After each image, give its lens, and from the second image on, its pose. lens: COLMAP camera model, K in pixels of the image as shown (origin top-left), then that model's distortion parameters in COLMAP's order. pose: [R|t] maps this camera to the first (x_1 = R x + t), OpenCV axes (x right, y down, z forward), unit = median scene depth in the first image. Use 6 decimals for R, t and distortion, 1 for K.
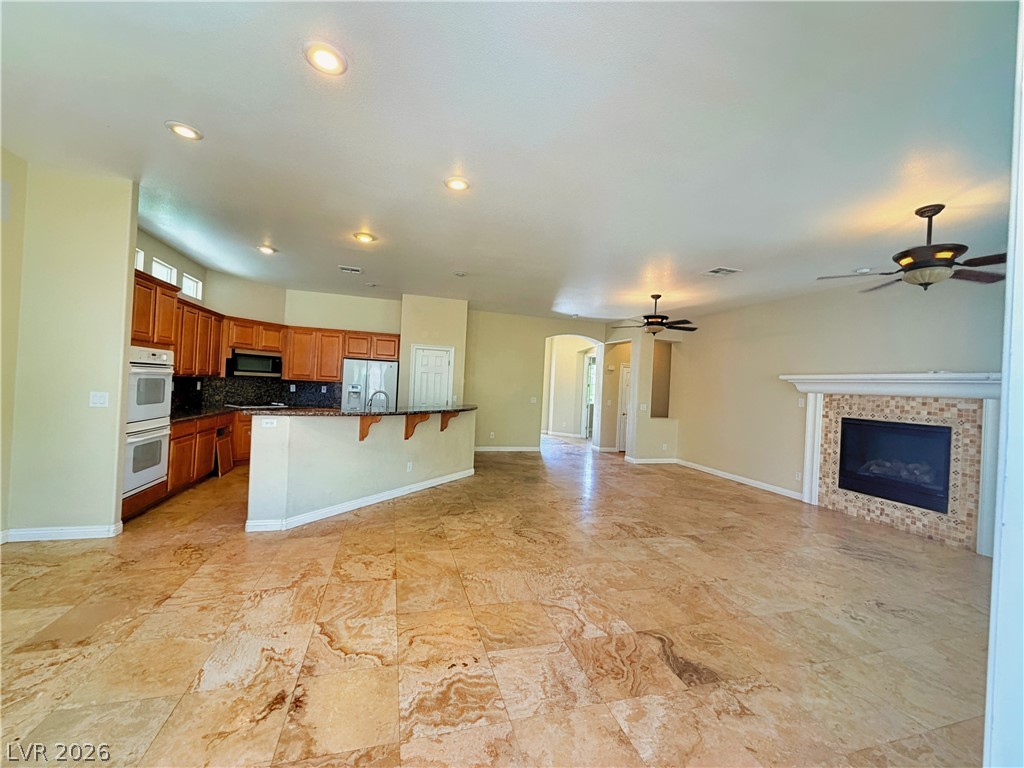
lens RADIAL K [[408.3, 0, 510.3], [0, 408.3, 382.9], [0, 0, 1]] dist [-0.000254, 0.000440]
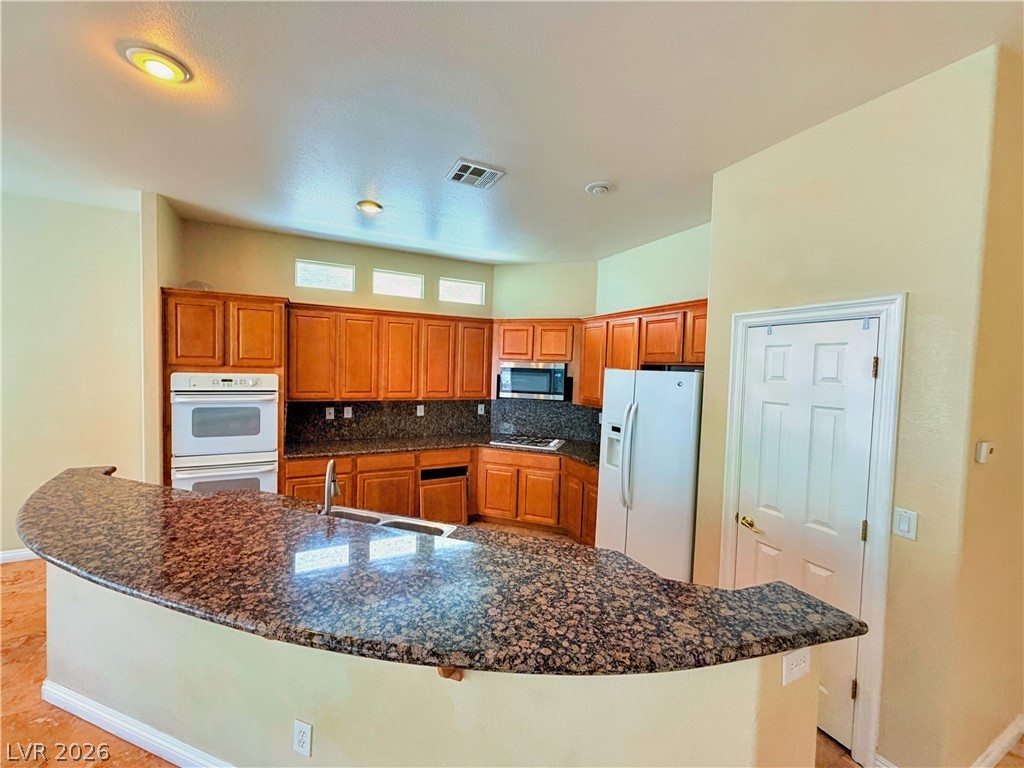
lens RADIAL K [[408.3, 0, 510.9], [0, 408.3, 384.1], [0, 0, 1]] dist [-0.000254, 0.000440]
pose [[0.173035, -0.000644, -0.984915, 0.070443], [-0.014400, 0.999891, -0.003183, -0.050402], [0.984810, 0.014733, 0.173007, 1.086514]]
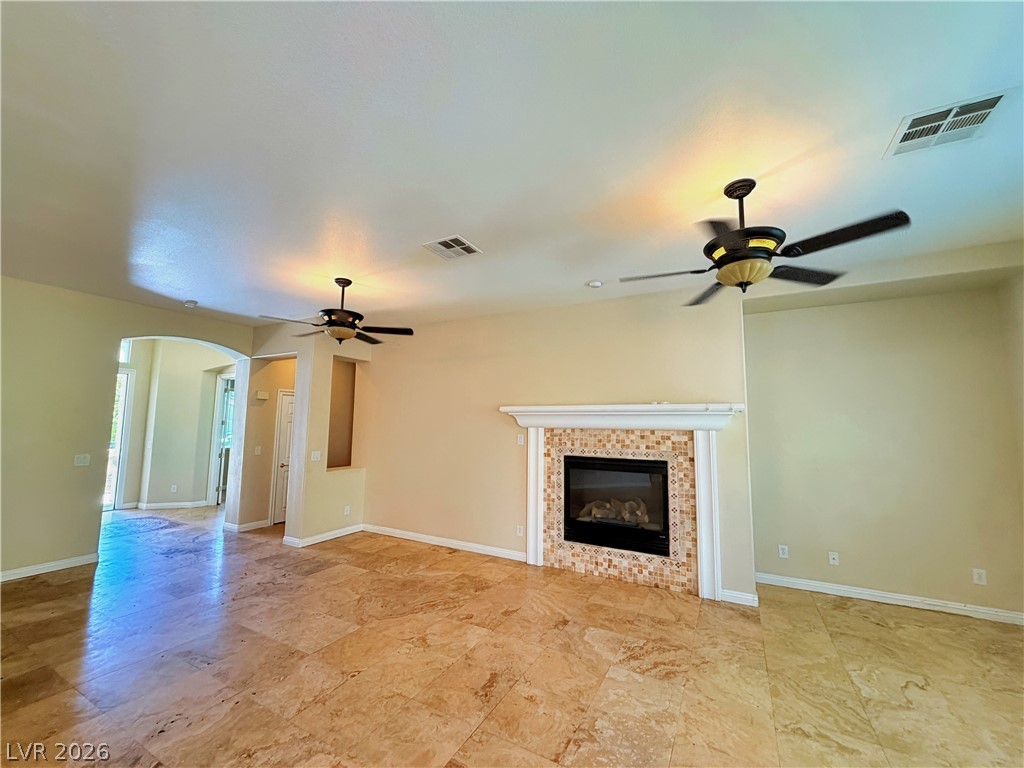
lens RADIAL K [[408.3, 0, 509.5], [0, 408.3, 382.9], [0, 0, 1]] dist [-0.000254, 0.000440]
pose [[0.710143, 0.029502, 0.703439, 0.127717], [0.019594, 0.997907, -0.061632, -0.017535], [-0.703785, 0.057551, 0.708078, 0.482926]]
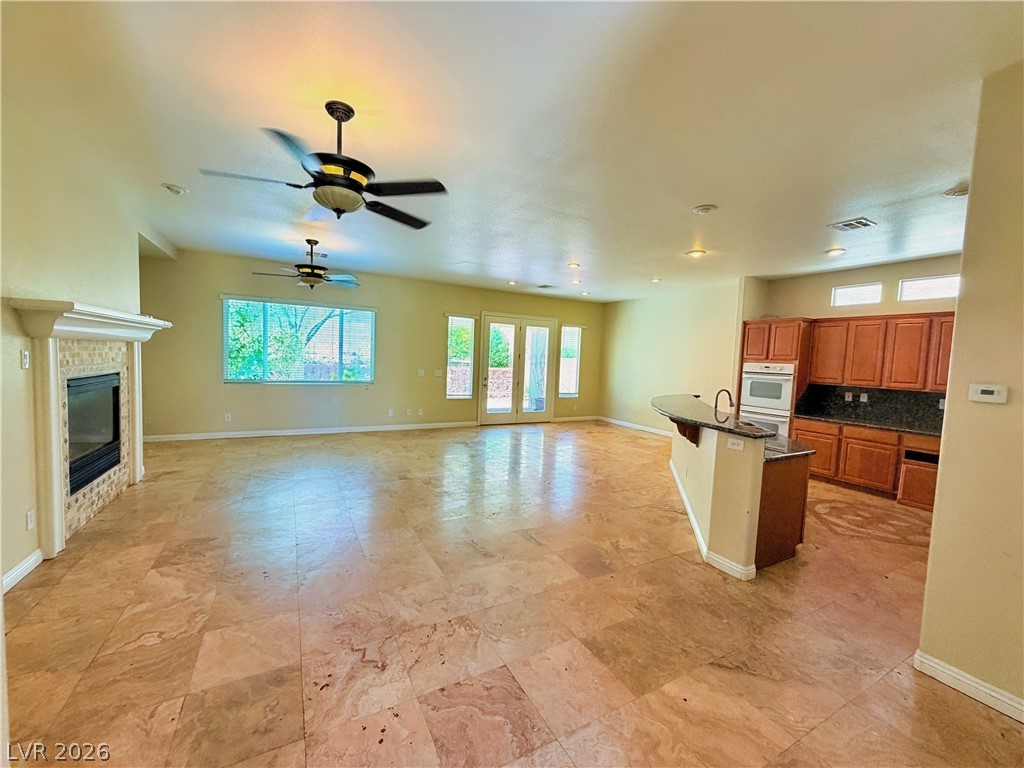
lens RADIAL K [[408.3, 0, 509.6], [0, 408.3, 383.2], [0, 0, 1]] dist [-0.000254, 0.000440]
pose [[-0.974192, -0.078225, -0.211731, 0.330439], [-0.090146, 0.994808, 0.047233, 0.006449], [0.206937, 0.065101, -0.976186, 1.764849]]
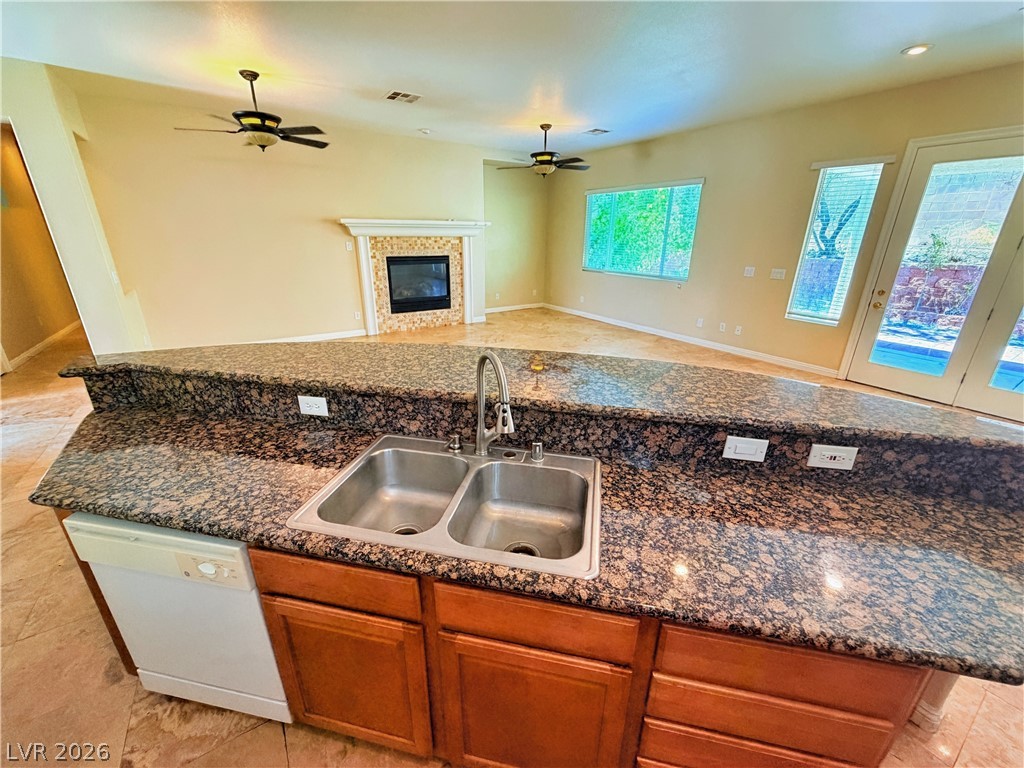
lens RADIAL K [[408.3, 0, 510.0], [0, 408.3, 383.4], [0, 0, 1]] dist [-0.000254, 0.000440]
pose [[-0.282761, -0.382451, 0.879646, -0.531763], [-0.029144, 0.920074, 0.390660, -0.056505], [-0.958747, 0.084827, -0.271308, 1.047171]]
